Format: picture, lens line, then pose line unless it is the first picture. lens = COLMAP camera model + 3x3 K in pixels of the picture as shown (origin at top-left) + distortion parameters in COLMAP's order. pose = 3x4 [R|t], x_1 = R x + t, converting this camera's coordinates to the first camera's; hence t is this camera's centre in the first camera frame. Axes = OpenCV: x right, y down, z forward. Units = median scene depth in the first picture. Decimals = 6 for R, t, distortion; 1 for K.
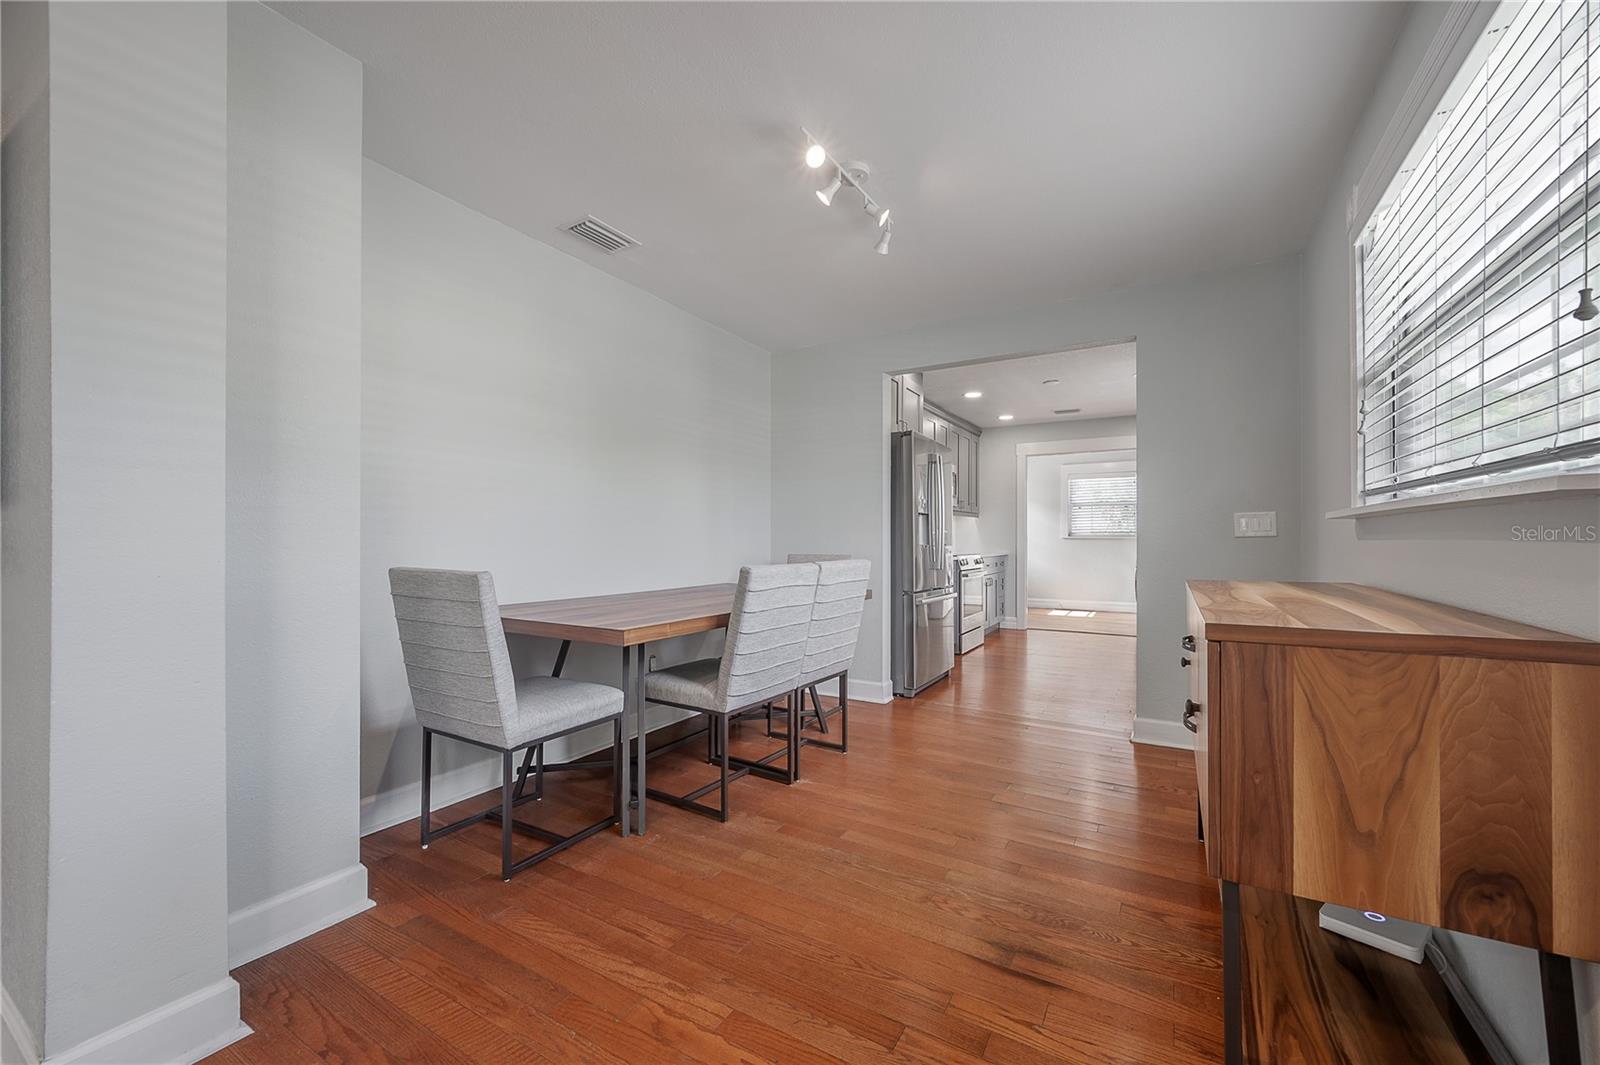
lens RADIAL K [[638.7, 0, 805.1], [0, 638.7, 532.1], [0, 0, 1]] dist [0.002807, 0.000014]
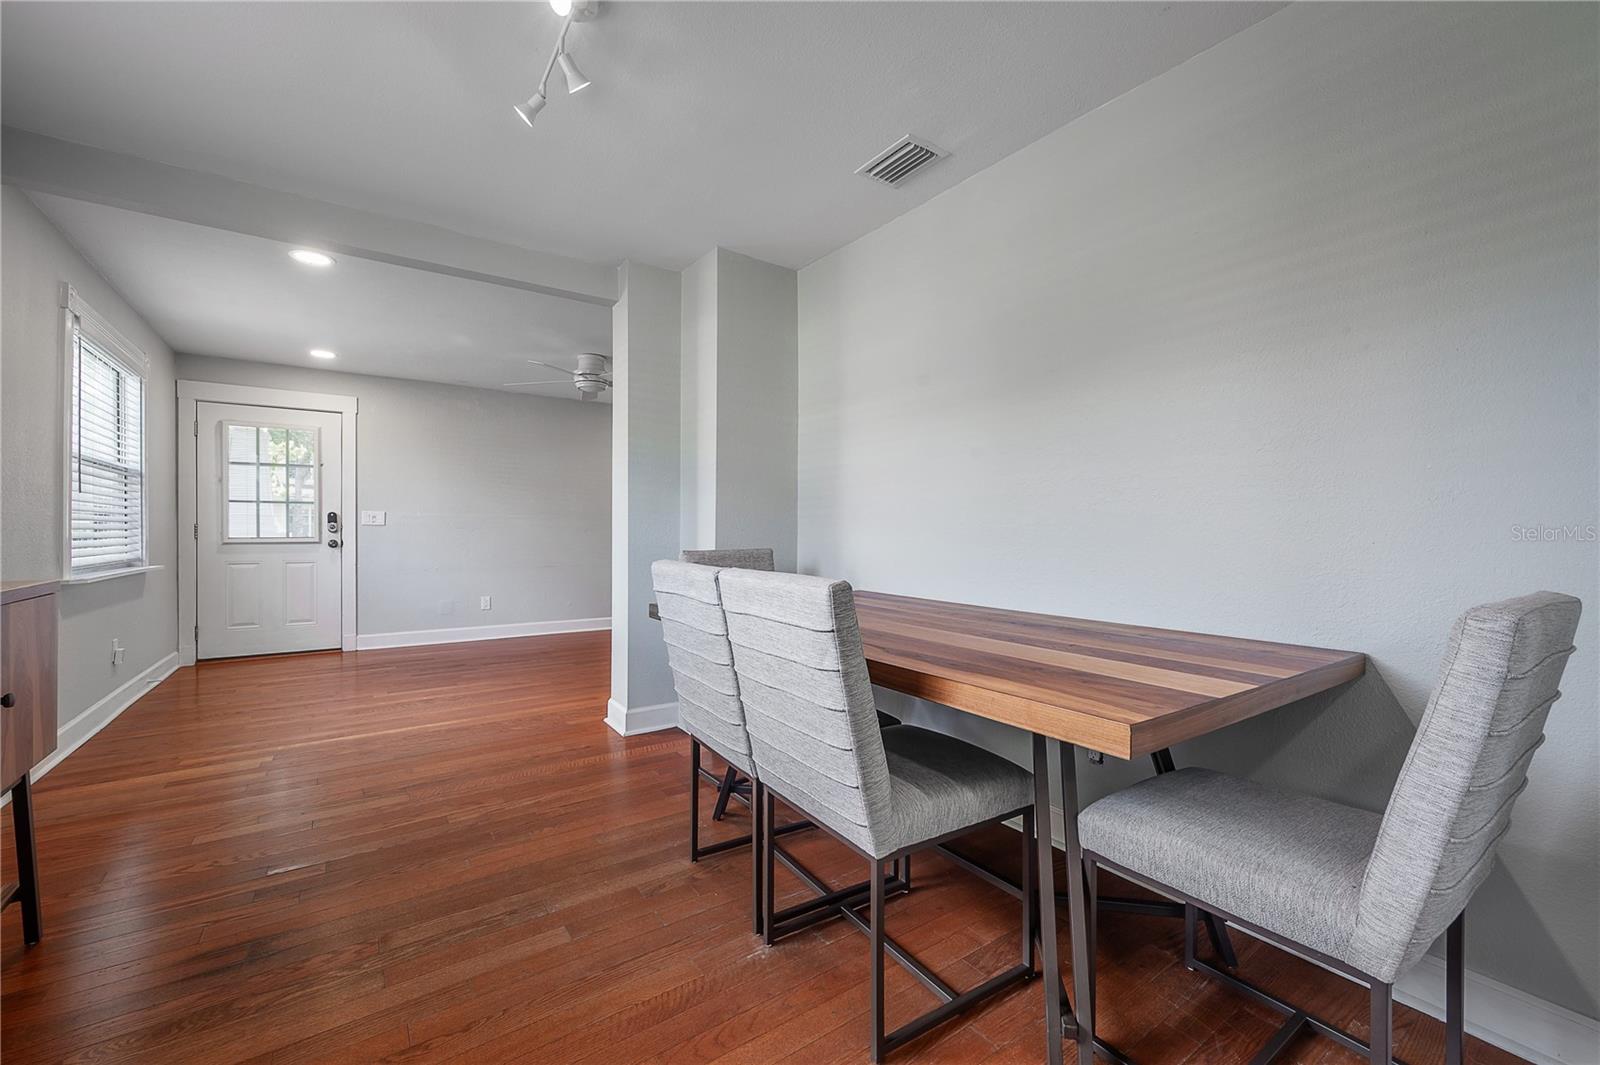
lens RADIAL K [[638.7, 0, 803.4], [0, 638.7, 536.3], [0, 0, 1]] dist [0.002807, 0.000014]
pose [[-0.408784, 0.005055, -0.912617, 0.593889], [0.004296, 0.999984, 0.003614, 0.016082], [0.912621, -0.002443, -0.408799, 1.489326]]
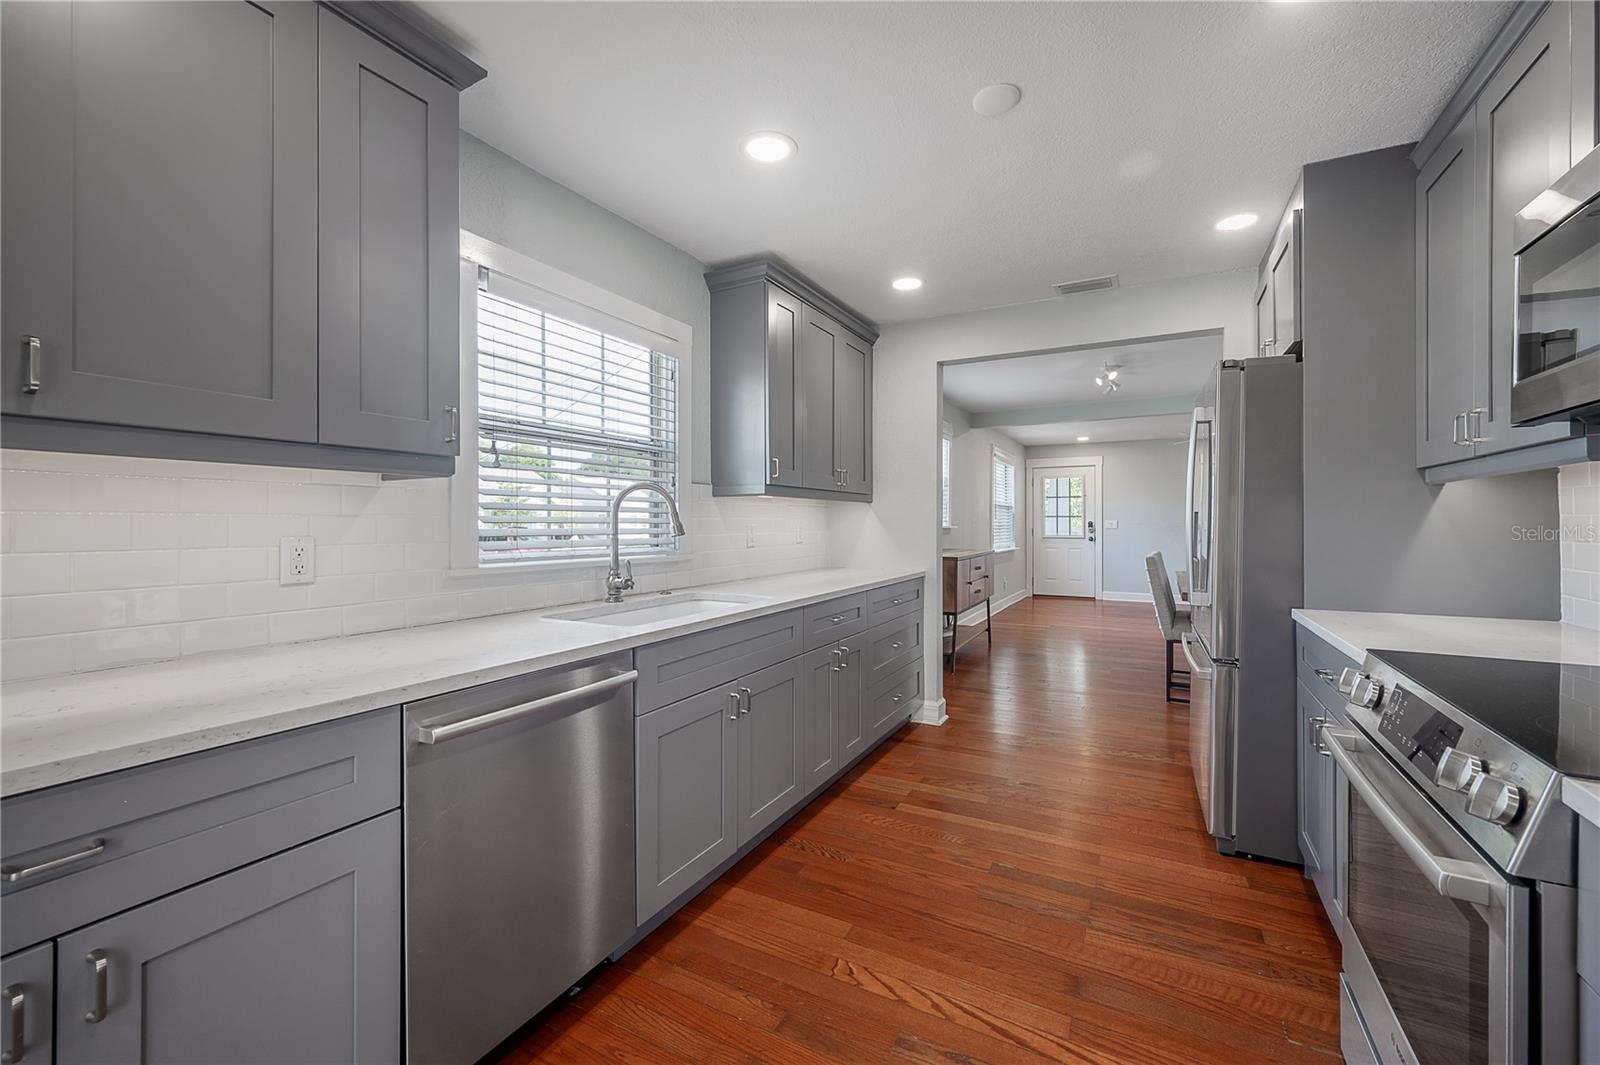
lens RADIAL K [[638.7, 0, 811.2], [0, 638.7, 520.4], [0, 0, 1]] dist [0.002807, 0.000014]
pose [[-0.999384, -0.000937, -0.035091, 1.146344], [-0.000518, 0.999928, -0.011962, -0.025478], [0.035100, -0.011936, -0.999313, 3.092830]]
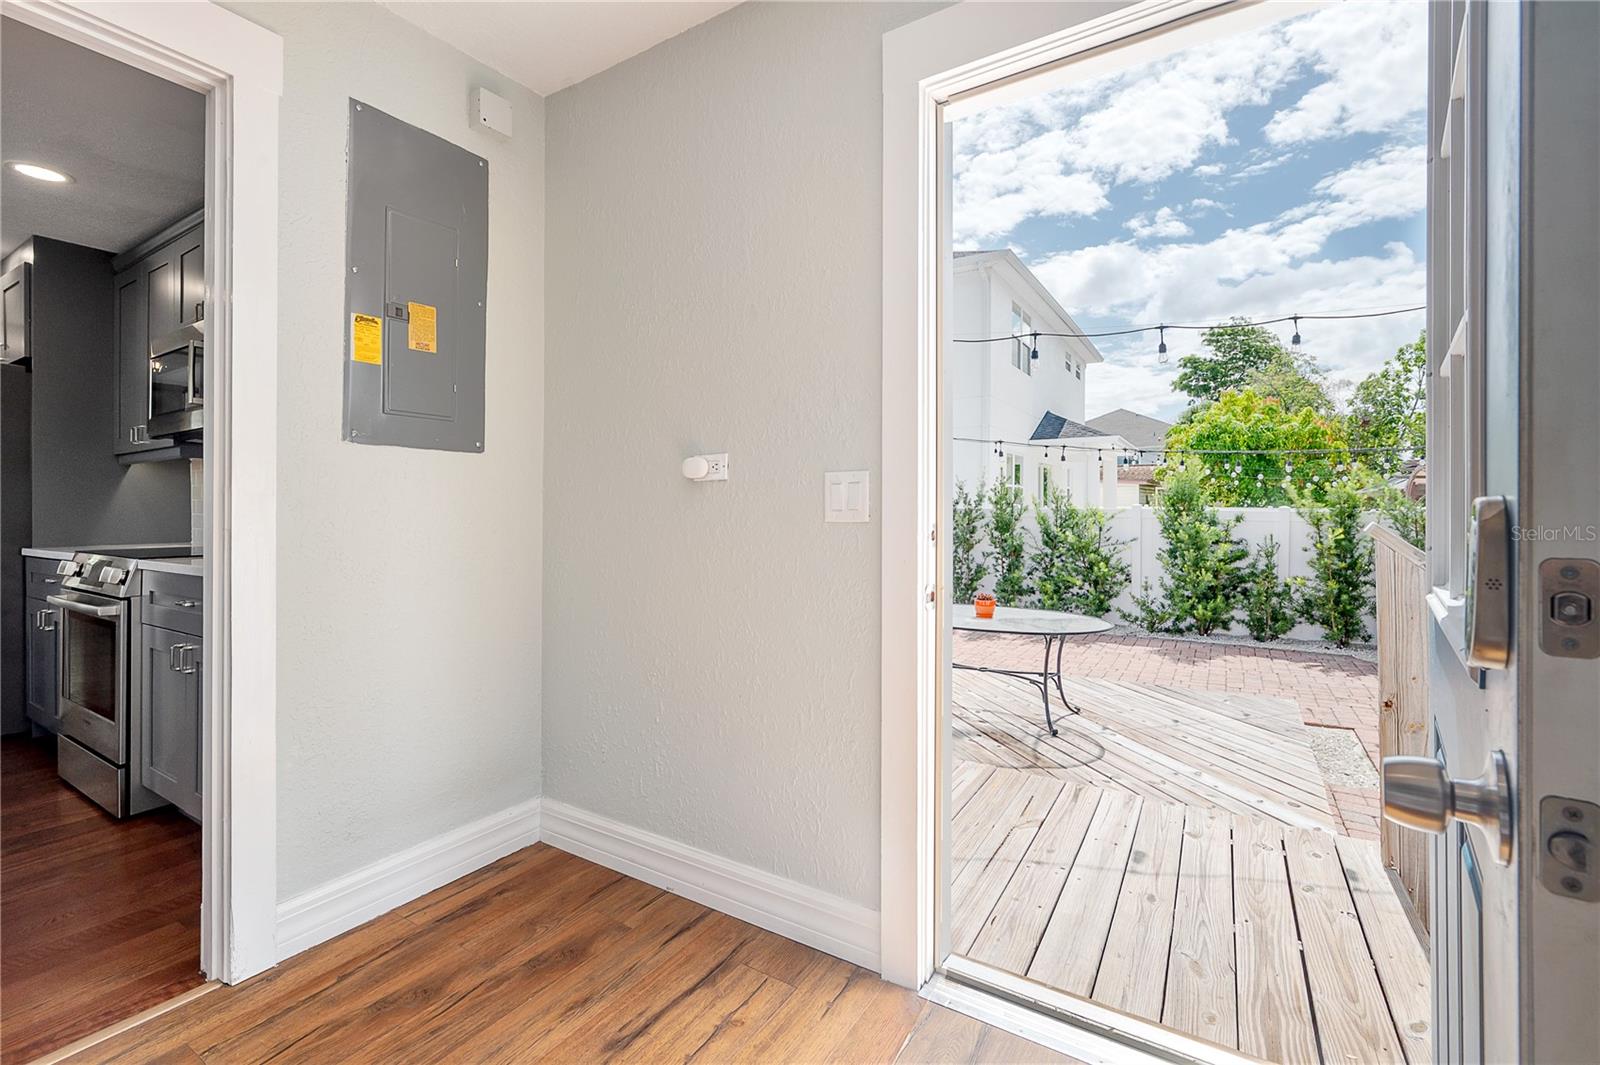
lens RADIAL K [[711.1, 0, 817.8], [0, 711.1, 506.2], [0, 0, 1]] dist [-0.001510, -0.000002]
pose [[-0.033696, -0.007296, -0.999405, 1.794891], [0.014772, 0.999860, -0.007797, 0.040613], [0.999323, -0.015026, -0.033584, 3.842957]]
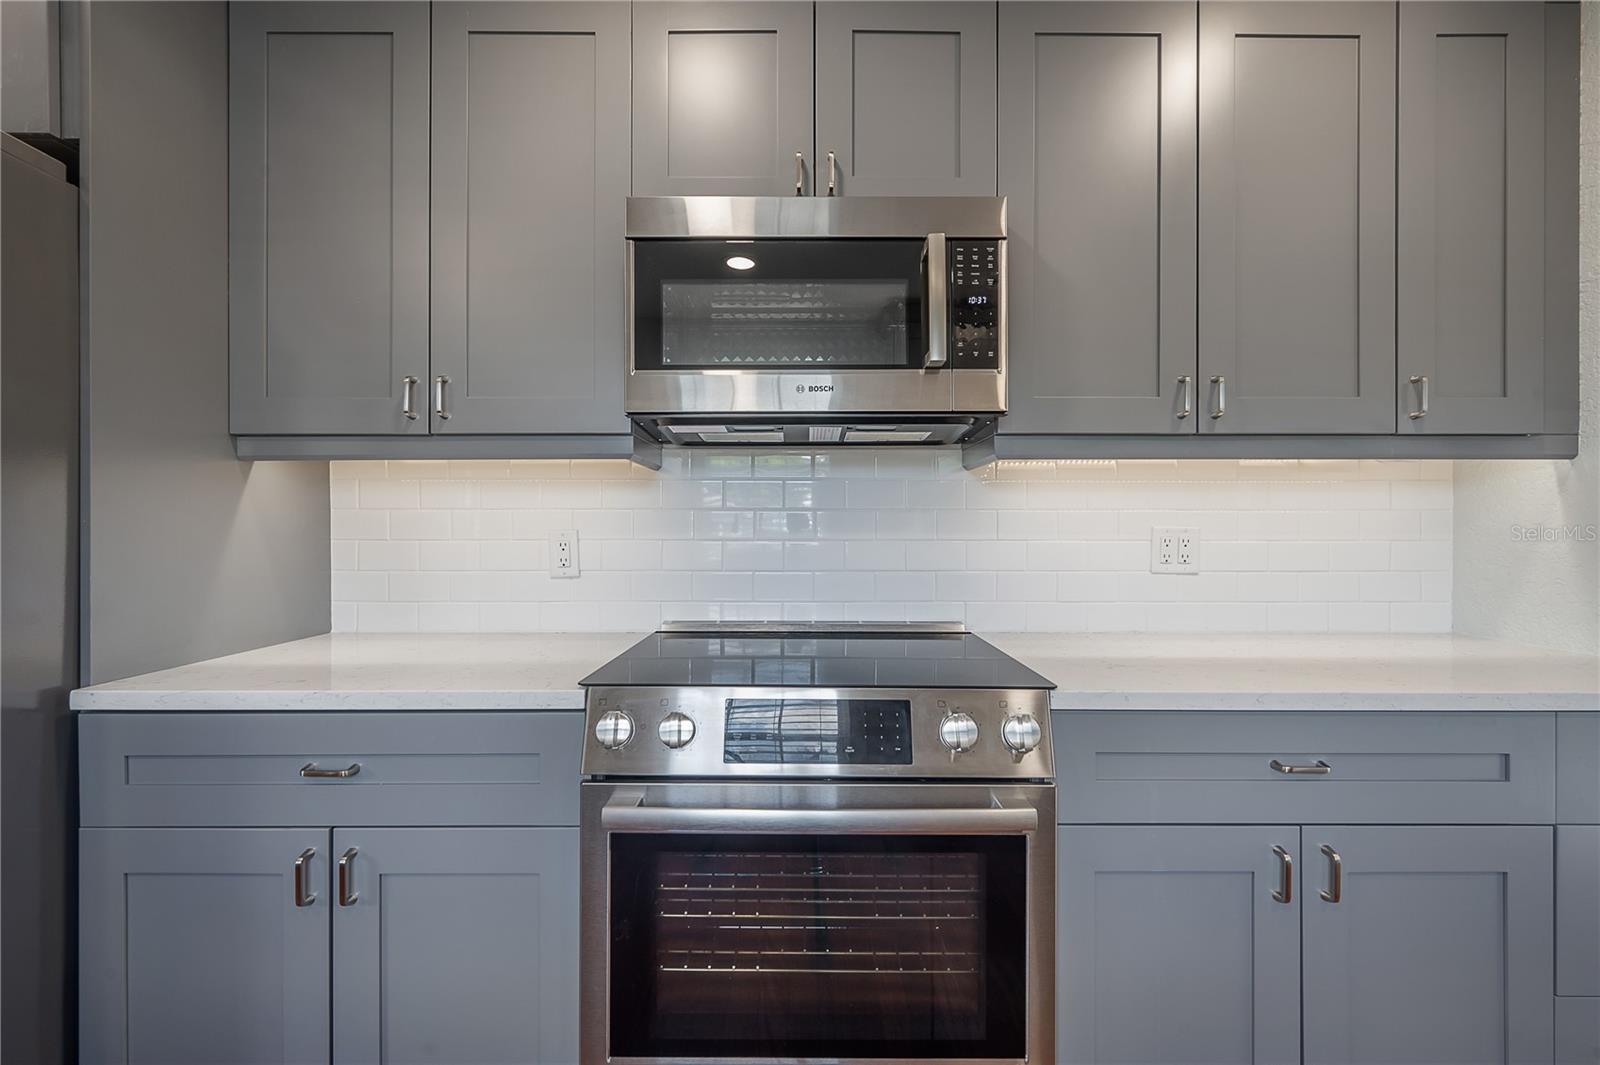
lens RADIAL K [[711.1, 0, 798.5], [0, 711.1, 533.2], [0, 0, 1]] dist [-0.001510, -0.000002]
pose [[0.506621, 0.011498, -0.862092, 1.100600], [0.007330, 0.999817, 0.017642, -0.025303], [0.862138, -0.015257, 0.506444, 2.377234]]
